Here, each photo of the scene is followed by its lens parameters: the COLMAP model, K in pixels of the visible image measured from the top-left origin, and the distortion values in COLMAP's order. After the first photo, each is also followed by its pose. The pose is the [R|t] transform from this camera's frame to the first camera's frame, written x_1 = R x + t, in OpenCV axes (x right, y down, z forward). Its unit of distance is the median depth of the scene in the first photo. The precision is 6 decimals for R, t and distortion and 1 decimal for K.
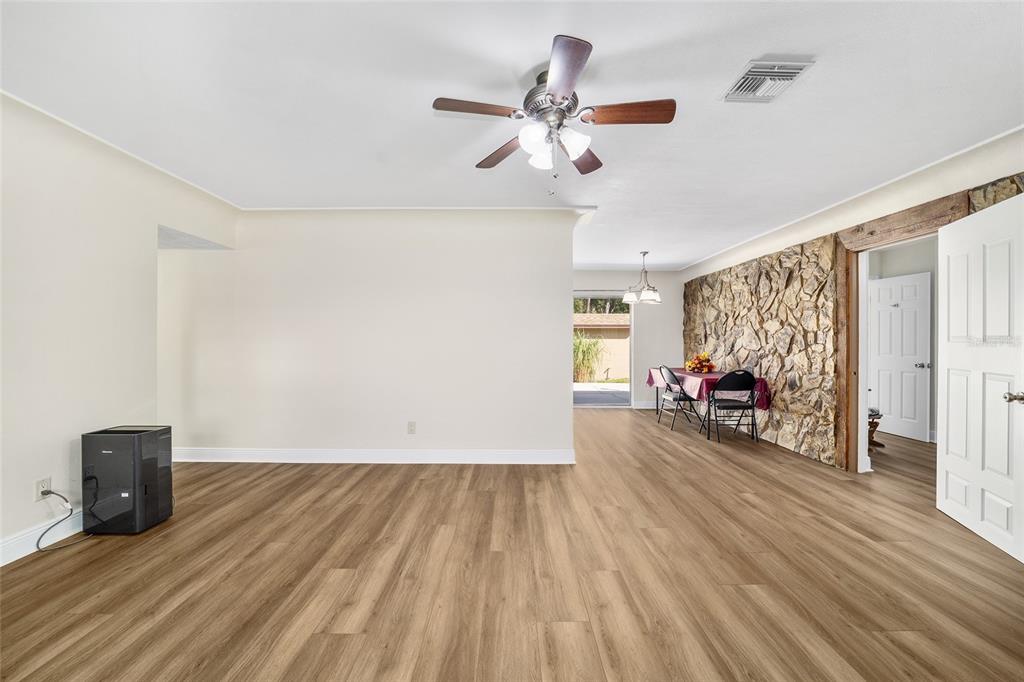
lens RADIAL K [[396.4, 0, 509.8], [0, 396.4, 340.7], [0, 0, 1]] dist [-0.031294, 0.007029]
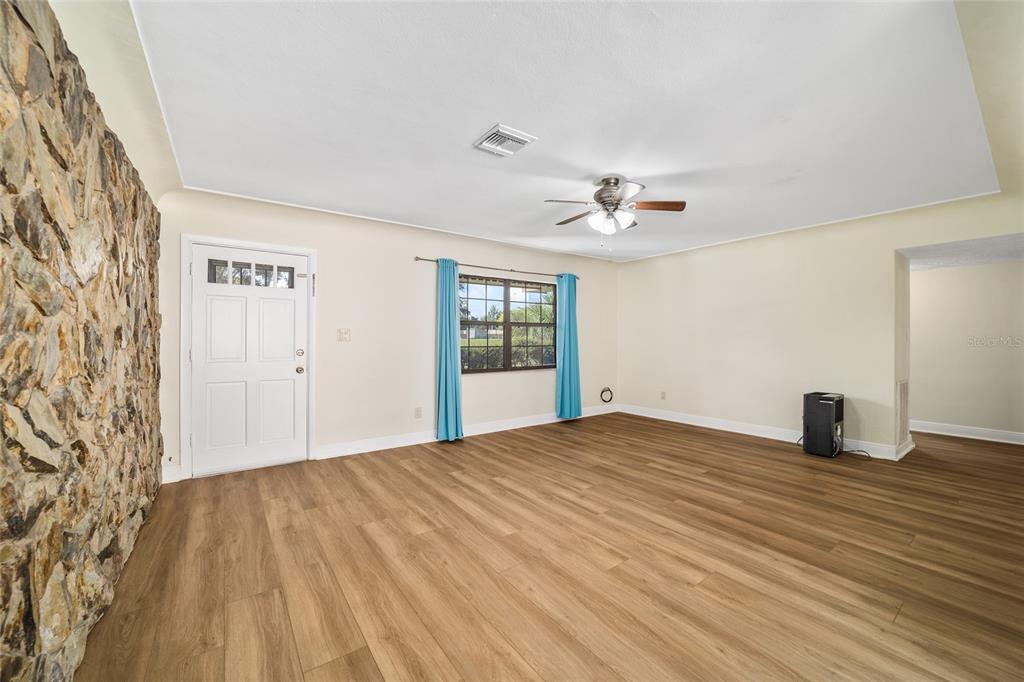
lens RADIAL K [[396.4, 0, 506.2], [0, 396.4, 339.5], [0, 0, 1]] dist [-0.031294, 0.007029]
pose [[-0.813491, -0.000838, -0.581577, 1.157348], [-0.002519, 0.999995, 0.002083, 0.002058], [0.581572, 0.003160, -0.813489, 1.700731]]
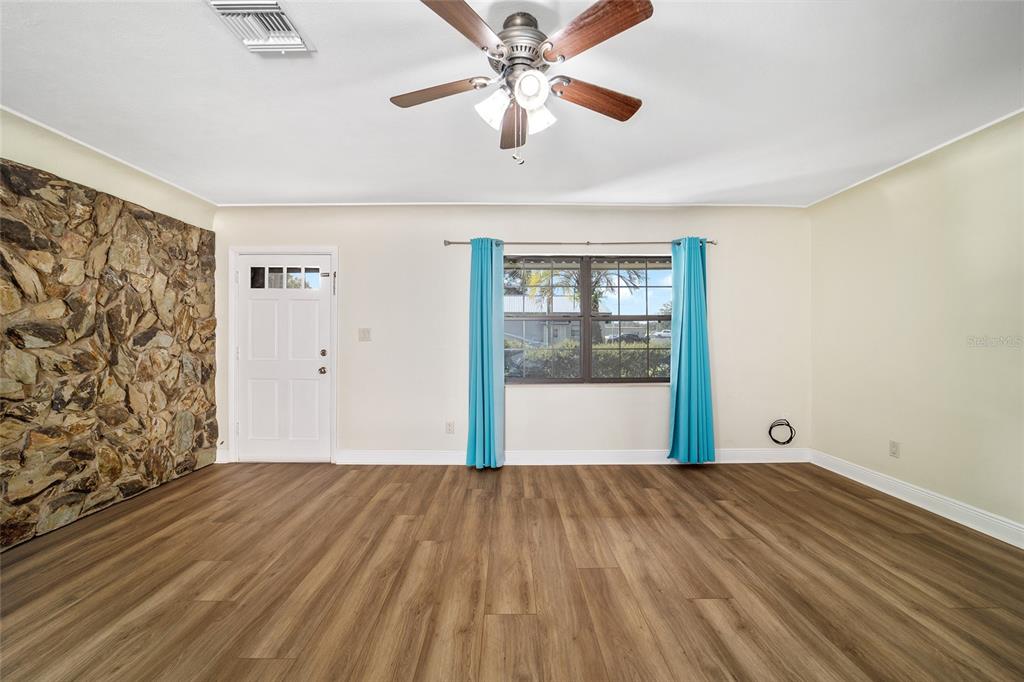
lens RADIAL K [[396.4, 0, 508.8], [0, 396.4, 336.0], [0, 0, 1]] dist [-0.031294, 0.007029]
pose [[-0.999995, 0.000035, -0.003031, 0.105842], [0.000040, 0.999998, -0.001763, -0.004399], [0.003031, -0.001763, -0.999994, 1.487585]]
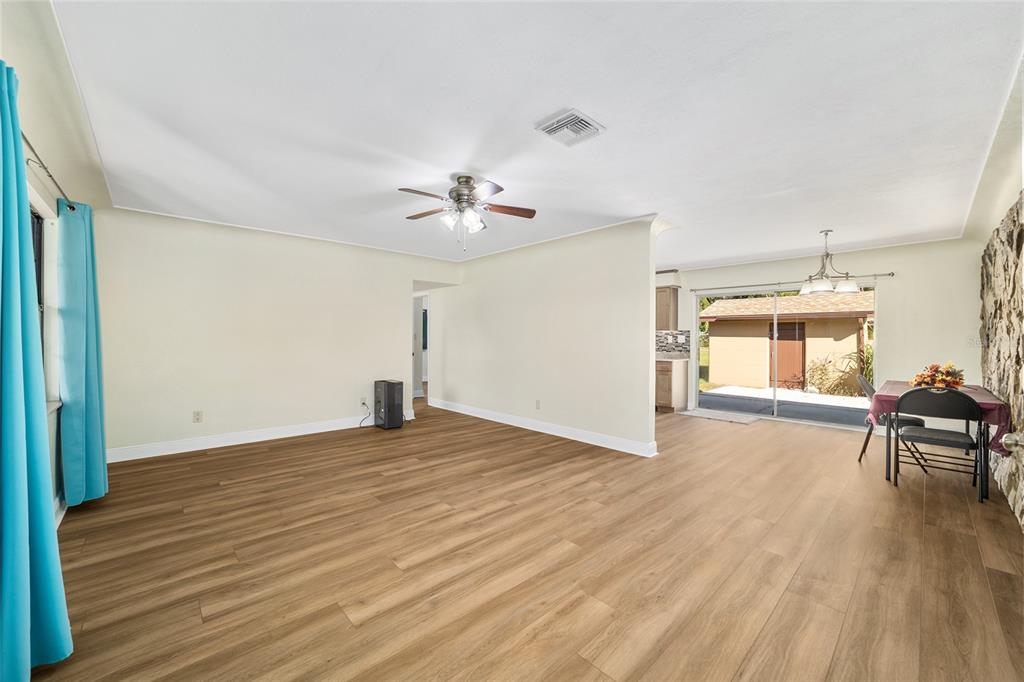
lens RADIAL K [[396.4, 0, 514.3], [0, 396.4, 342.2], [0, 0, 1]] dist [-0.031294, 0.007029]
pose [[0.681478, 0.009048, -0.731783, 1.168638], [-0.007237, 0.999958, 0.005624, -0.000415], [0.731803, 0.001464, 0.681515, 0.028952]]
